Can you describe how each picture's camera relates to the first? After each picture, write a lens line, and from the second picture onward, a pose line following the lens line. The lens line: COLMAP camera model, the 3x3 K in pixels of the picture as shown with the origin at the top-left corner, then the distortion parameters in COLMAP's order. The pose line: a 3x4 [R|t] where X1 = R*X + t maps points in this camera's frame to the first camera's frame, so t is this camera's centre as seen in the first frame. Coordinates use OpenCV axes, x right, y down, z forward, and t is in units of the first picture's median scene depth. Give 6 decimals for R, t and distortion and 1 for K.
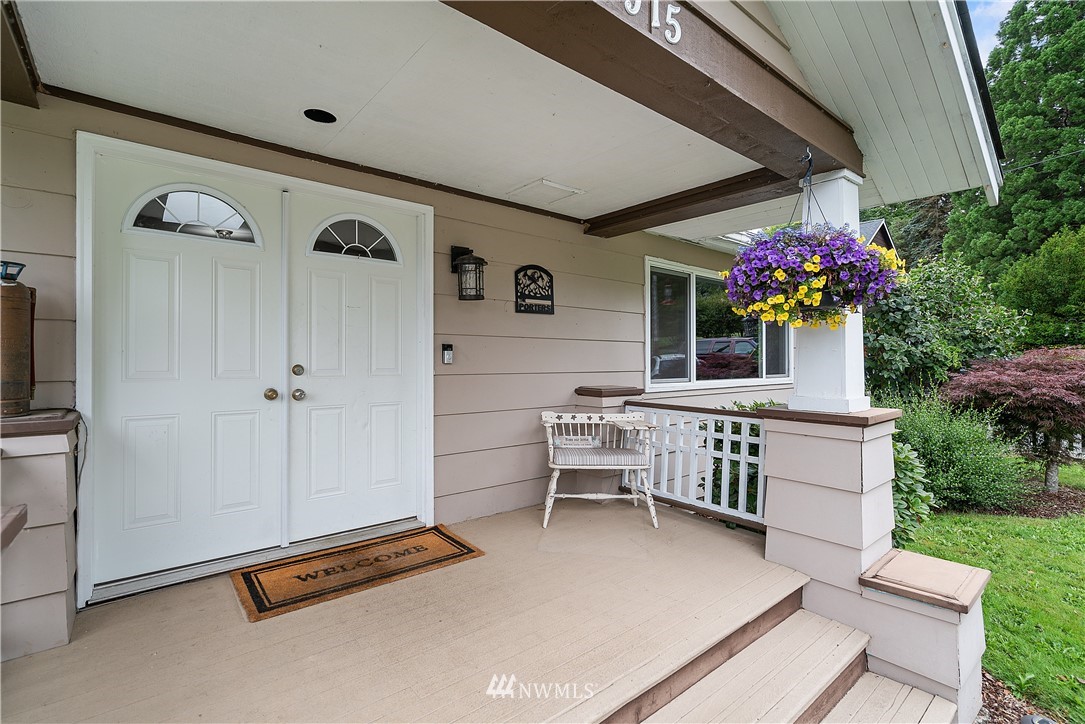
lens RADIAL K [[497.5, 0, 537.7], [0, 497.5, 360.4], [0, 0, 1]] dist [-0.011767, 0.004601]
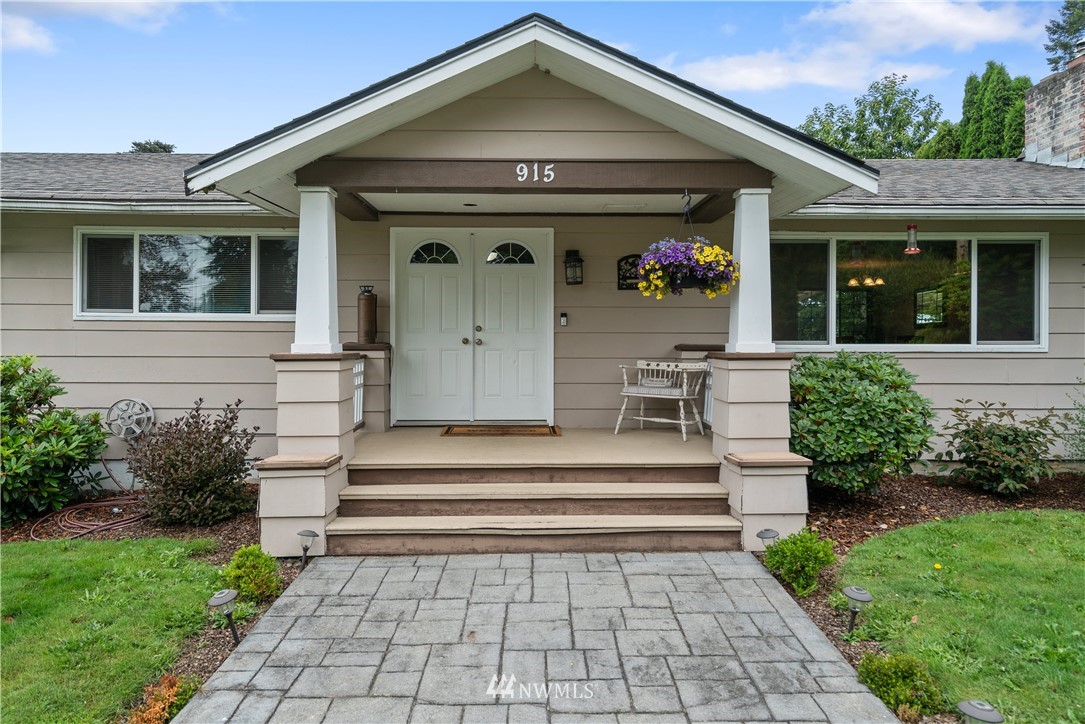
lens RADIAL K [[757.5, 0, 546.0], [0, 757.5, 358.1], [0, 0, 1]] dist [-0.002339, -0.000310]
pose [[0.787953, 0.013856, -0.615580, 1.246231], [0.000085, 0.999744, 0.022611, 0.055160], [0.615736, -0.017869, 0.787750, -0.925199]]
